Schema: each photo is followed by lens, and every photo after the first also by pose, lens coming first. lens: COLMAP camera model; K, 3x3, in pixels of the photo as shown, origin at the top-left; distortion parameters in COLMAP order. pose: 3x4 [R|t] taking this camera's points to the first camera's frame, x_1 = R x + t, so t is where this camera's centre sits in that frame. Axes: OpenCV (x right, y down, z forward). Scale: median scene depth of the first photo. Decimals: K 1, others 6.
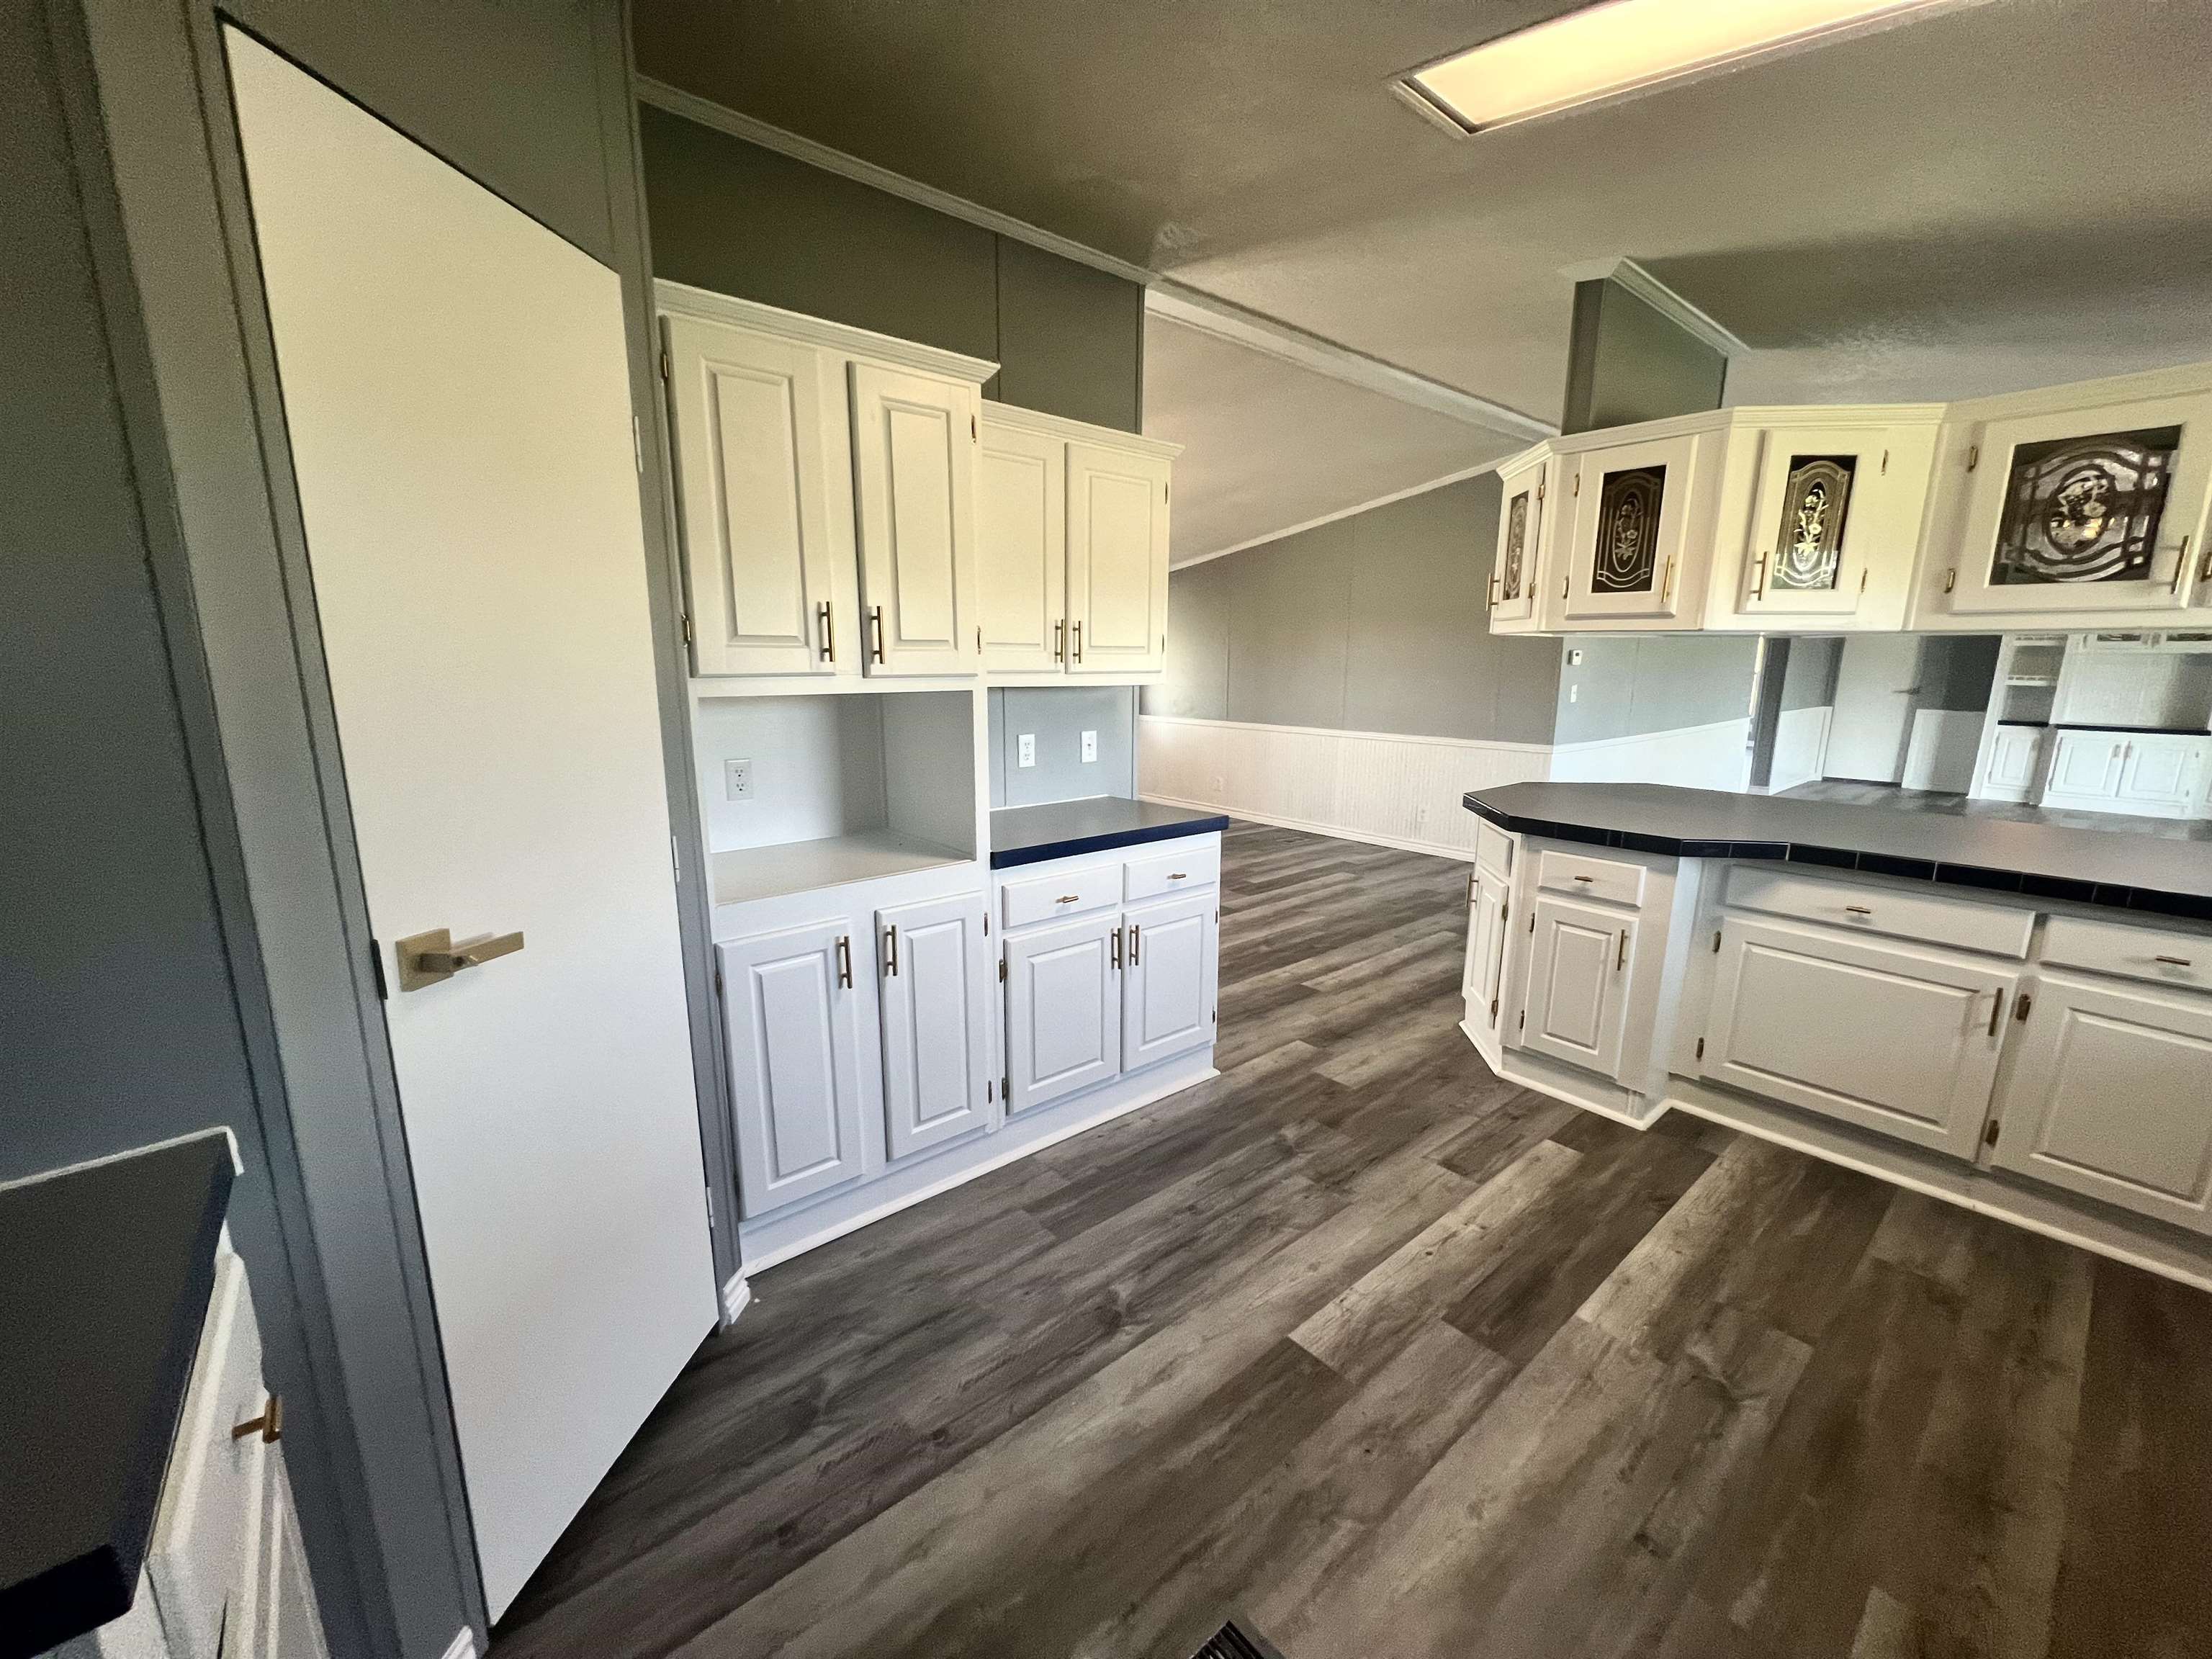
lens RADIAL K [[879.9, 0, 1106.0], [0, 879.9, 829.5], [0, 0, 1]] dist [0.000425, 0.000047]
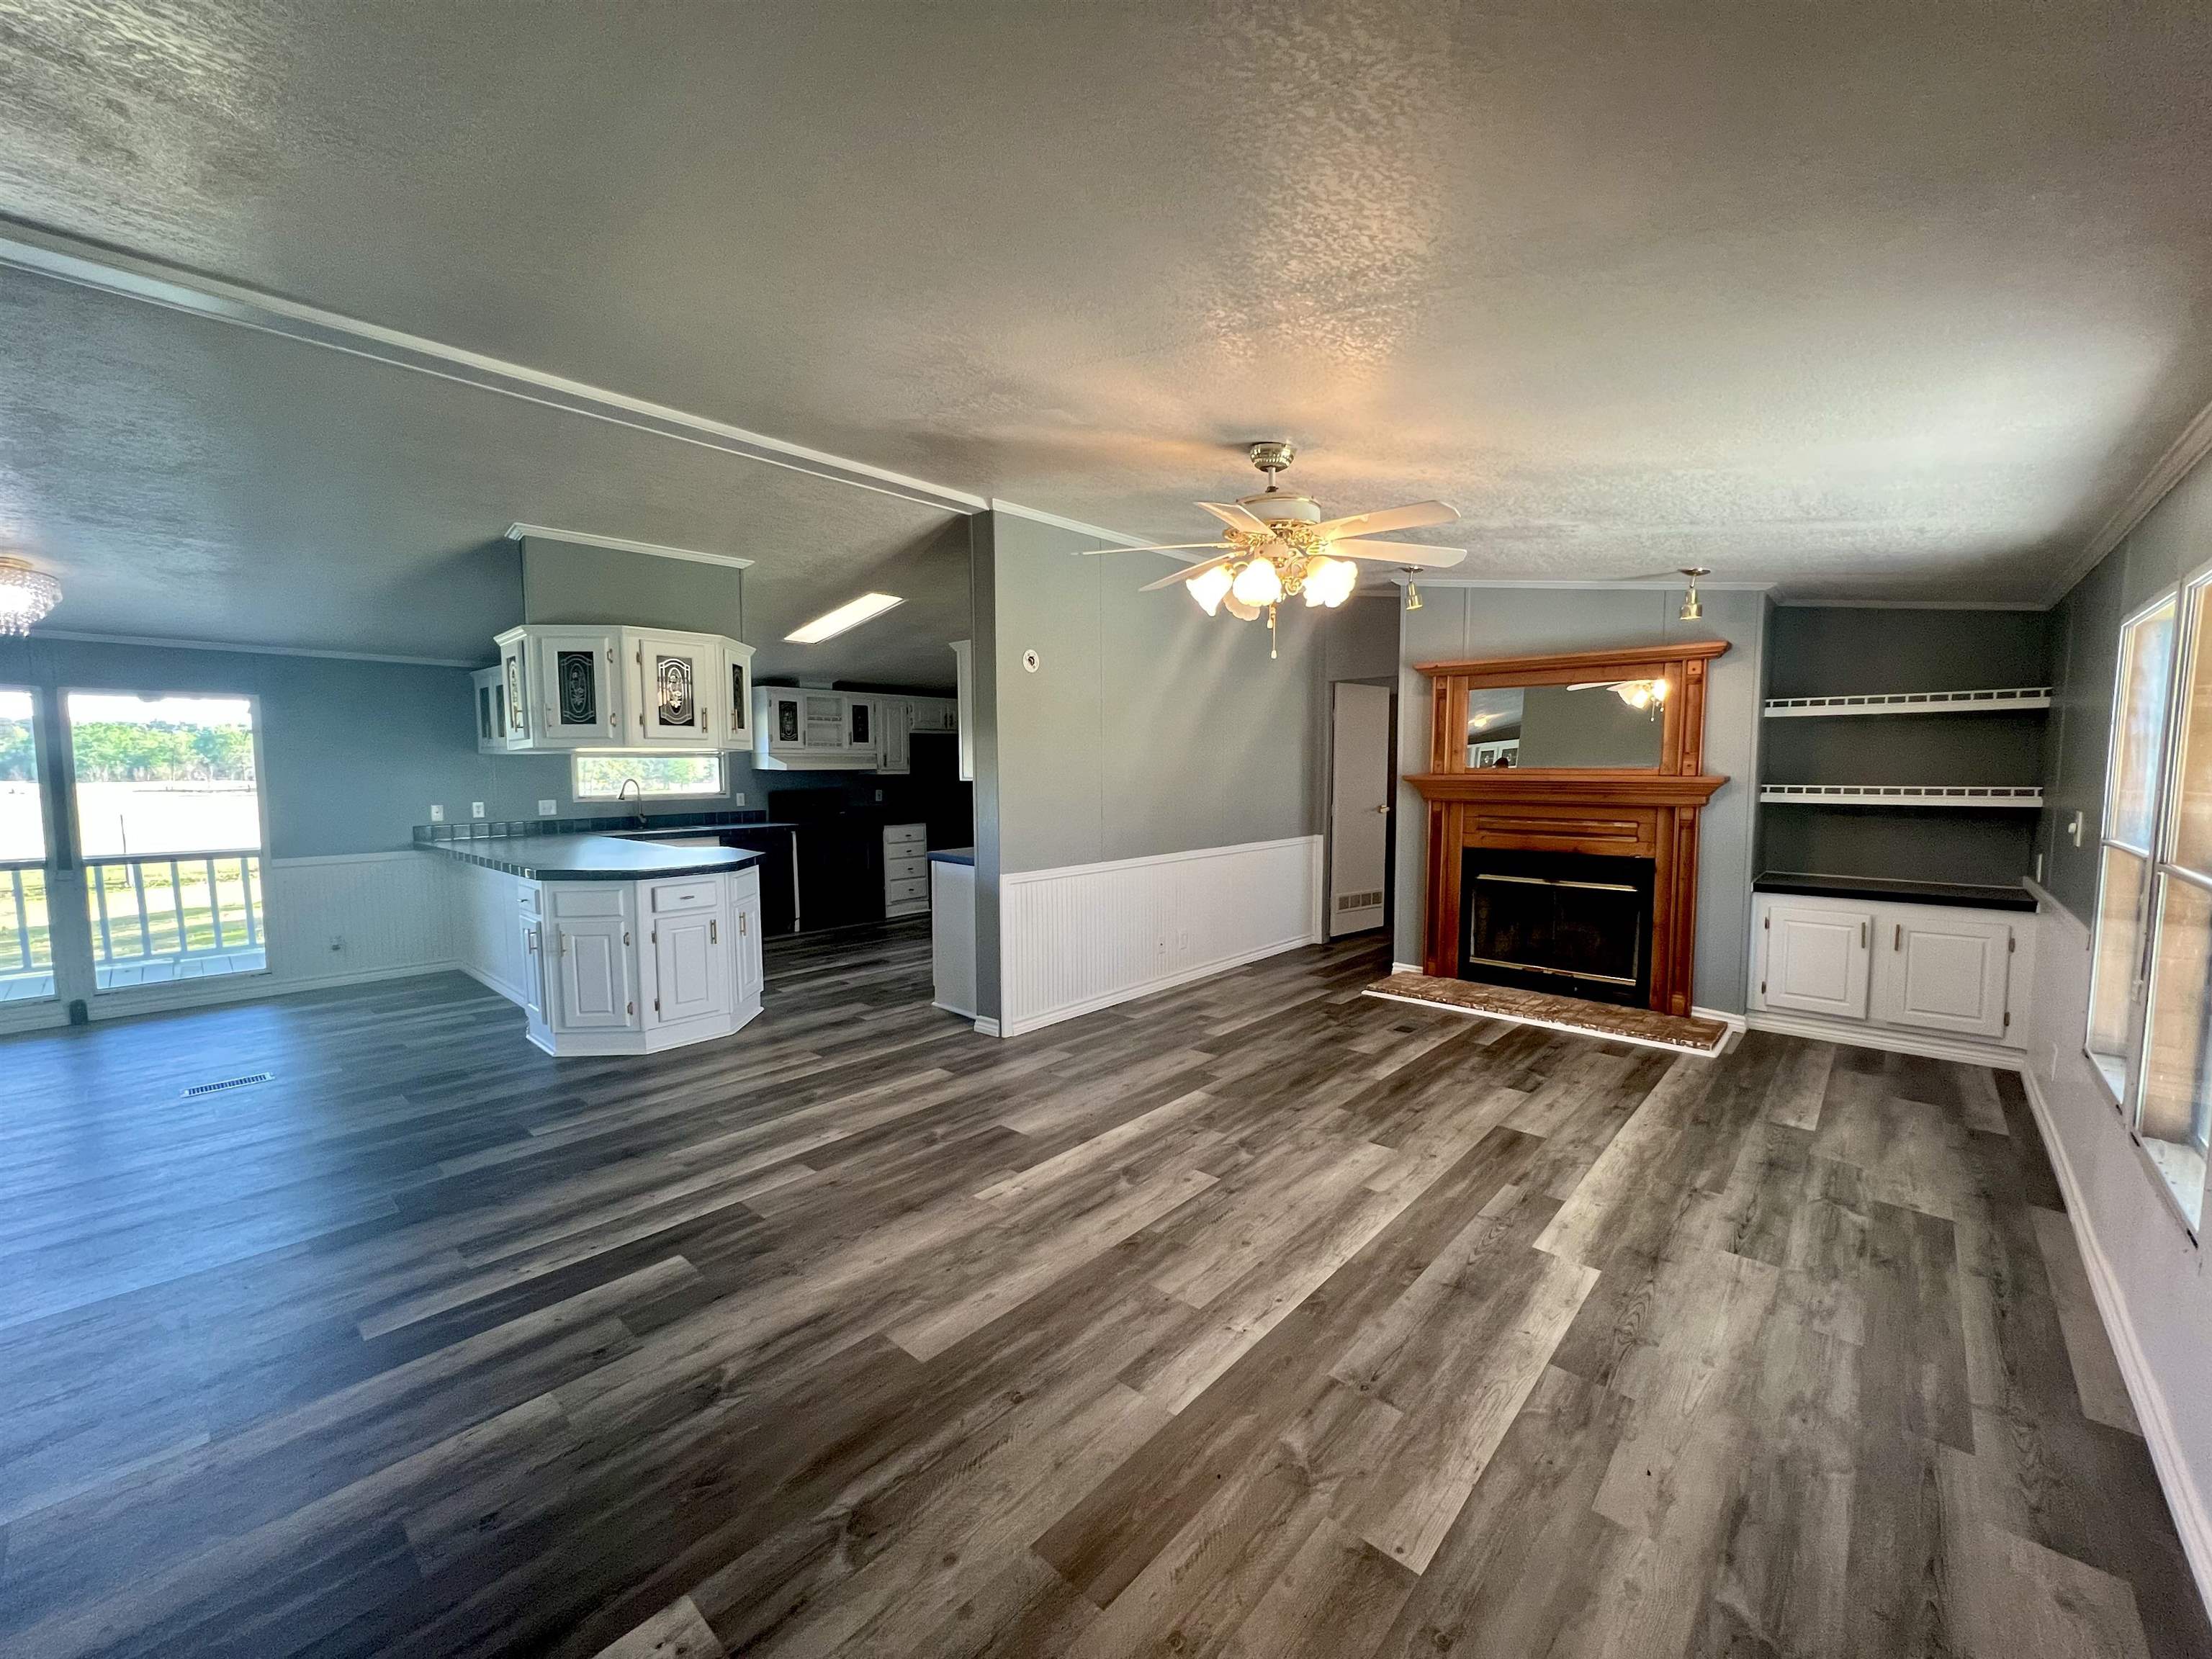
lens RADIAL K [[879.9, 0, 1106.0], [0, 879.9, 829.5], [0, 0, 1]] dist [0.000425, 0.000047]
pose [[-0.991230, 0.012169, -0.131585, 0.007846], [-0.023372, 0.963909, 0.265204, -0.543398], [0.130063, 0.265954, -0.955171, 2.688650]]
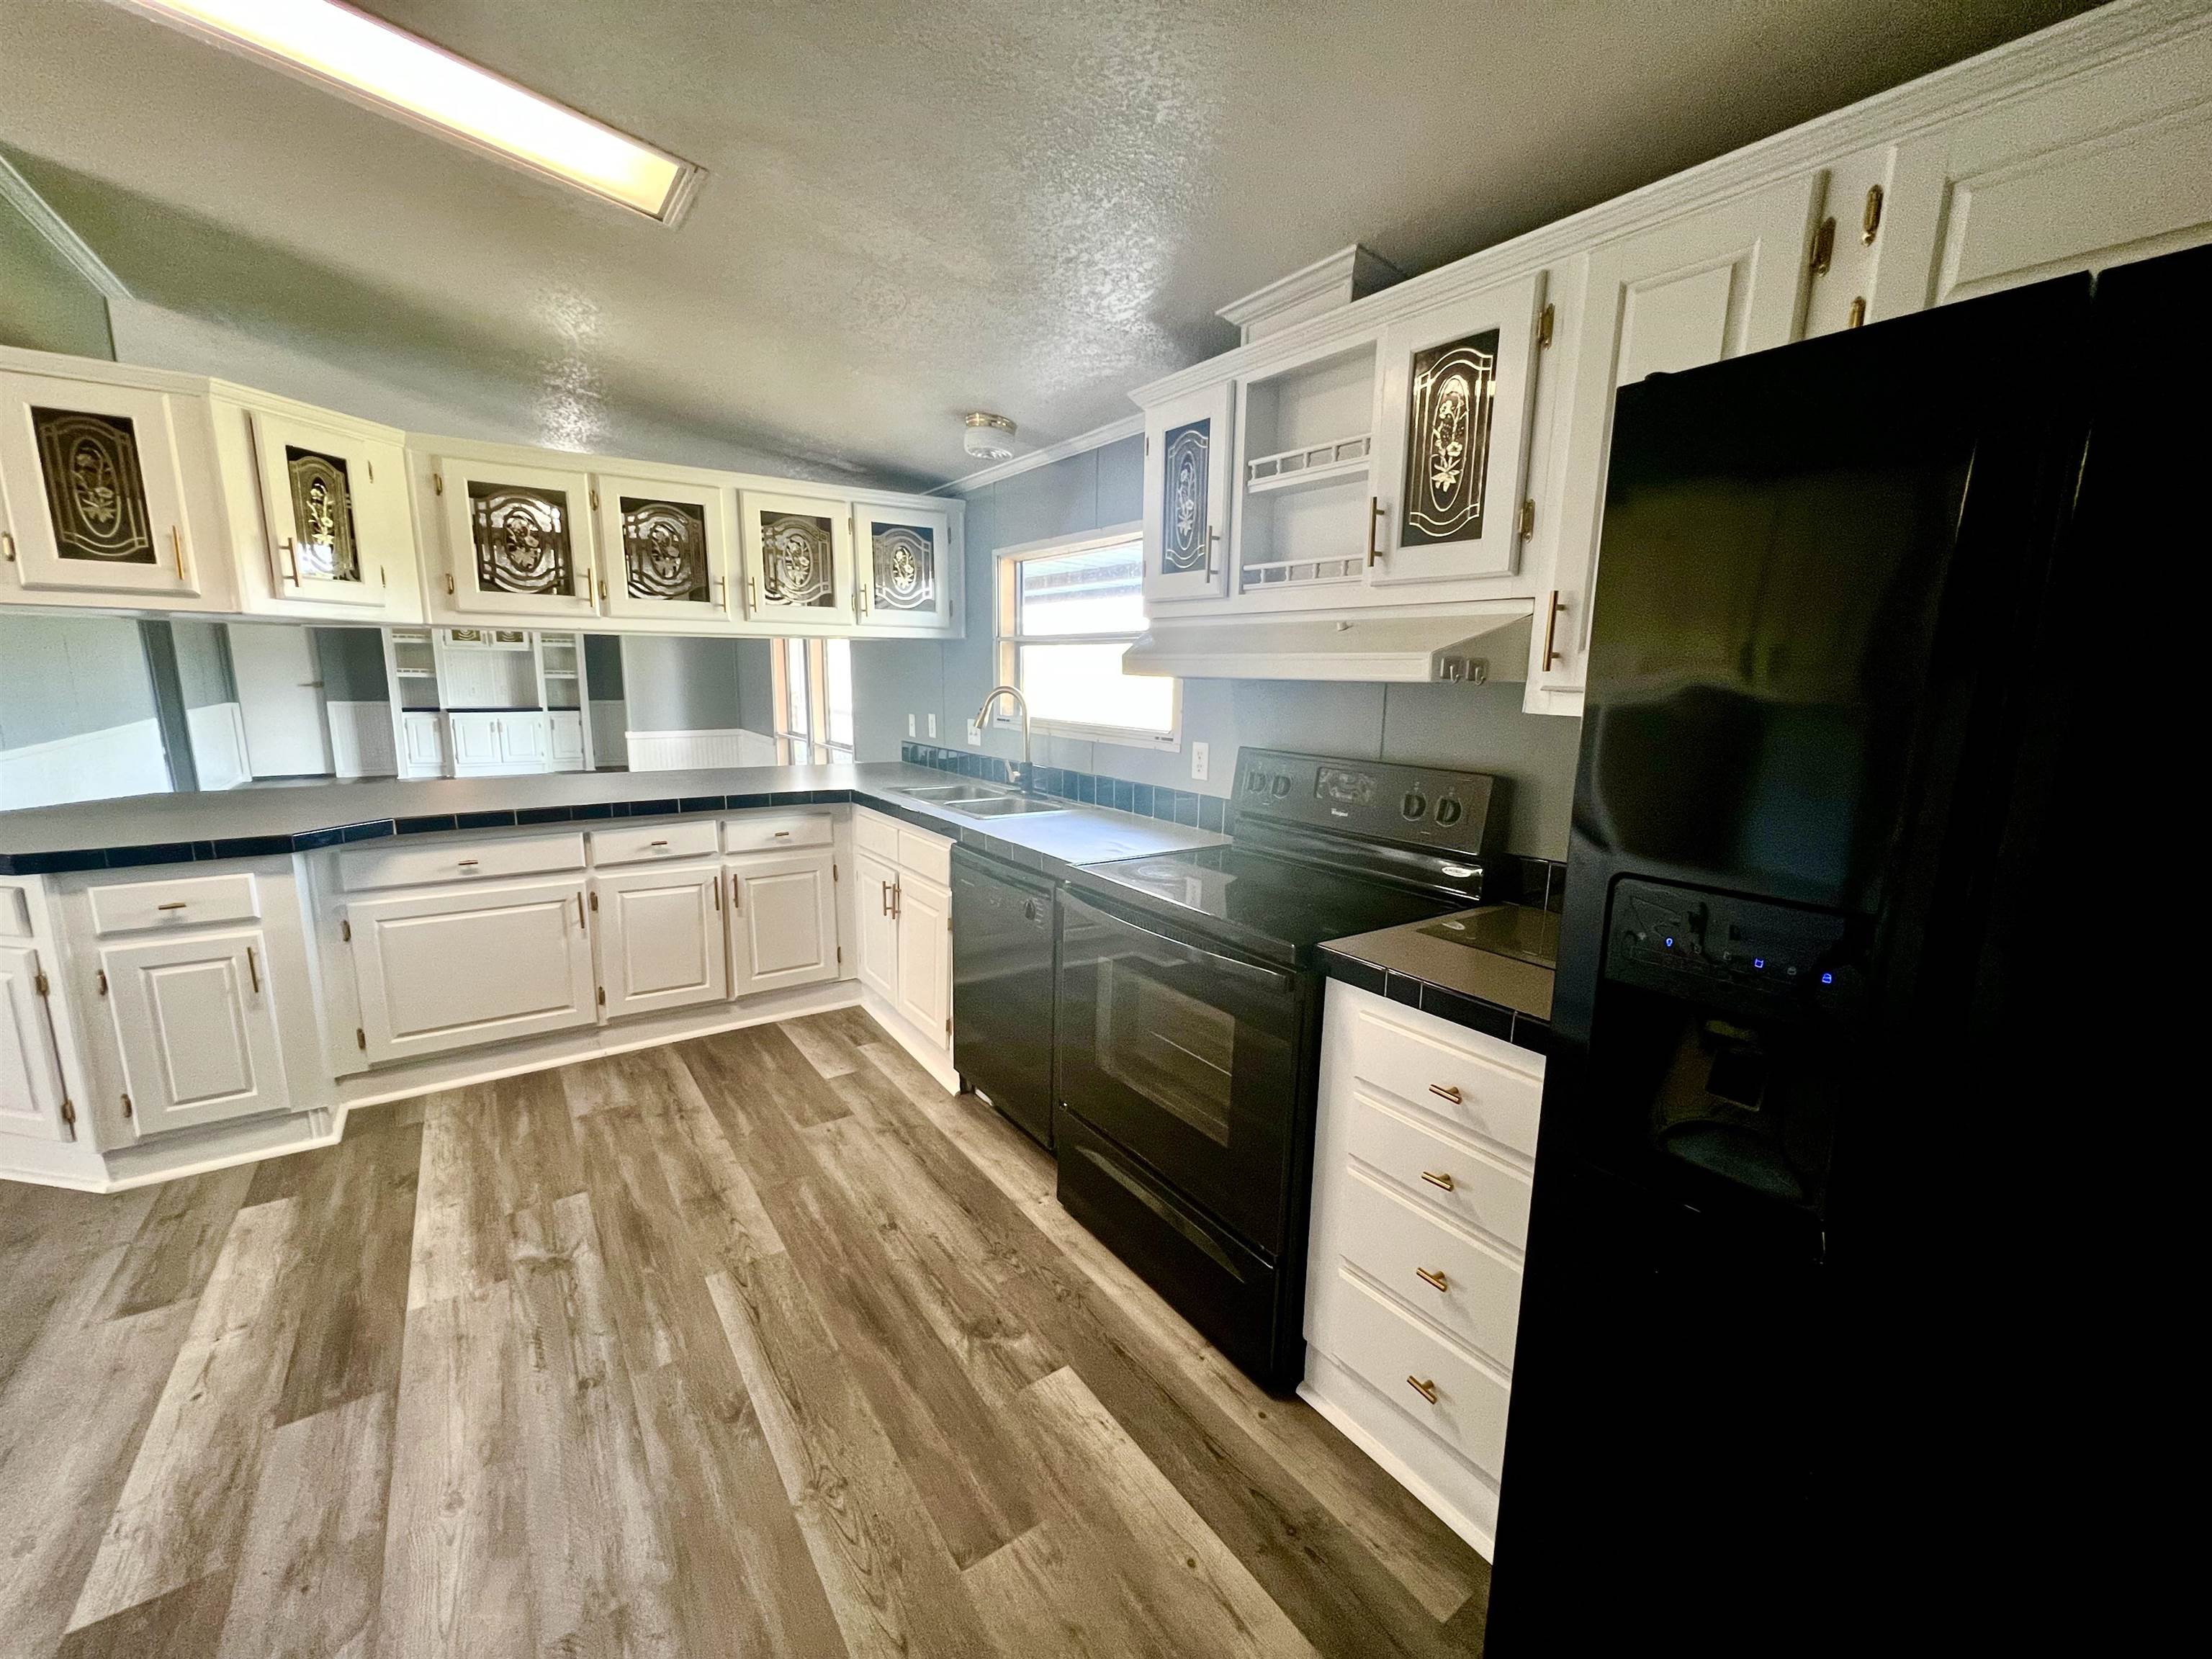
lens RADIAL K [[908.3, 0, 1079.3], [0, 908.3, 821.1], [0, 0, 1]] dist [0.008162, 0.000044]
pose [[0.109527, -0.169323, 0.979456, -0.224669], [0.181153, 0.972281, 0.147825, 0.005531], [-0.977337, 0.161241, 0.137164, 0.034207]]
